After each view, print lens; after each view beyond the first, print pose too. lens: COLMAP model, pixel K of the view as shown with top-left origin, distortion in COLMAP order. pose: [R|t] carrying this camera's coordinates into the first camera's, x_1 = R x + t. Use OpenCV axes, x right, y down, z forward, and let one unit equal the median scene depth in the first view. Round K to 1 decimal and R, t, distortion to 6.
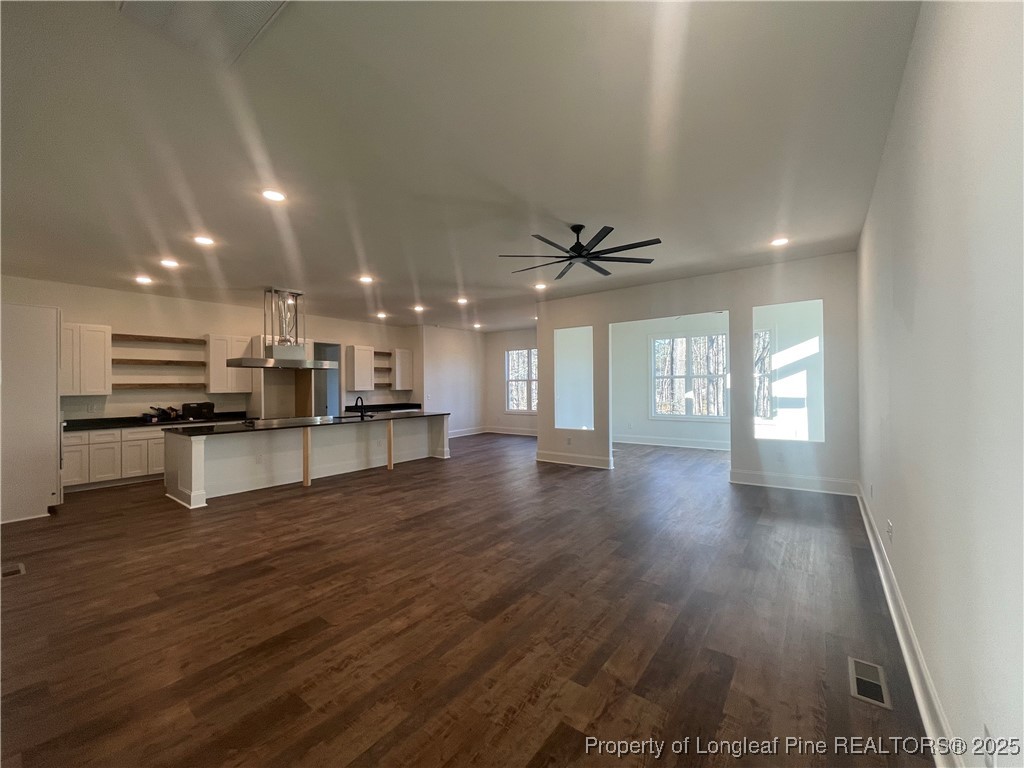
lens RADIAL K [[410.3, 0, 513.8], [0, 410.3, 382.8], [0, 0, 1]] dist [-0.001679, -0.000392]
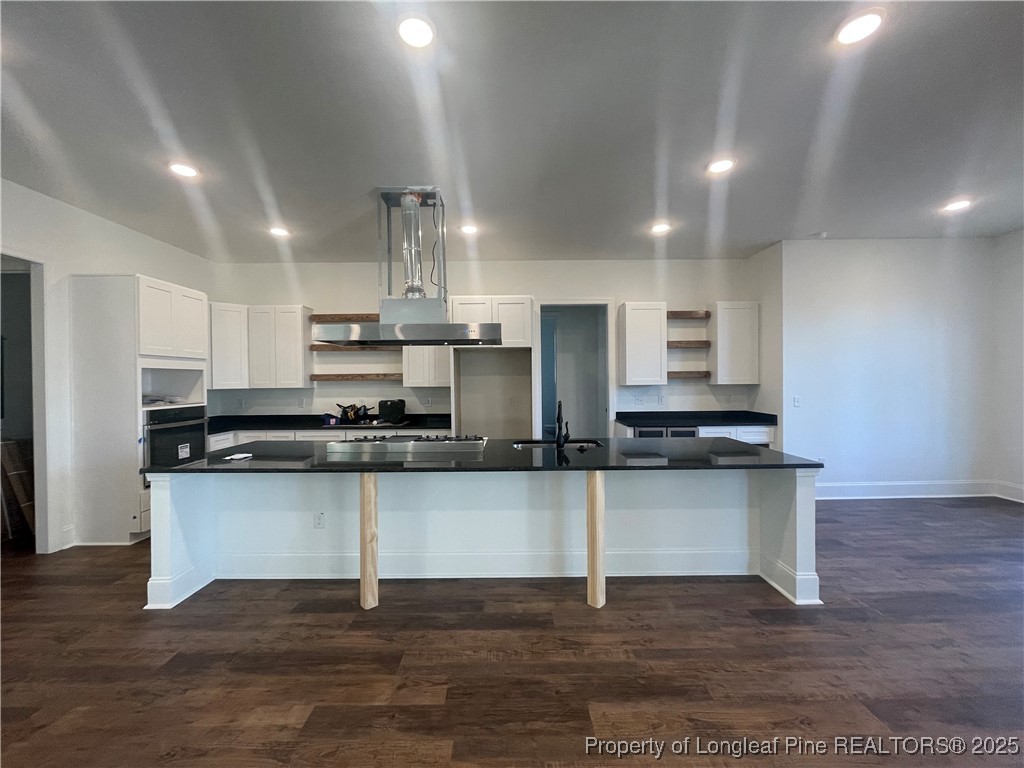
lens RADIAL K [[410.3, 0, 513.8], [0, 410.3, 382.8], [0, 0, 1]] dist [-0.001679, -0.000392]
pose [[0.601056, 0.008646, -0.799160, -0.041279], [0.007884, 0.999829, 0.016747, 0.005673], [0.799168, -0.016367, 0.600885, 0.547121]]
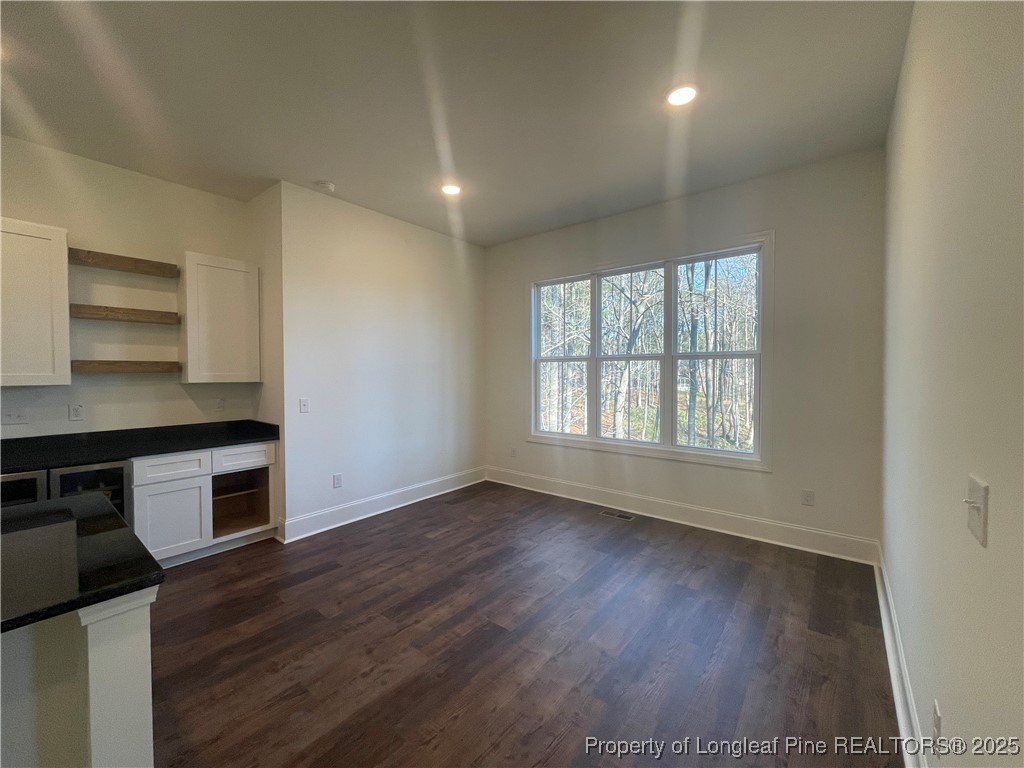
lens RADIAL K [[410.3, 0, 513.8], [0, 410.3, 382.8], [0, 0, 1]] dist [-0.001679, -0.000392]
pose [[0.999453, 0.007760, -0.032158, -0.030800], [-0.006803, 0.999534, 0.029767, 0.006833], [0.032374, -0.029532, 0.999039, 0.756710]]
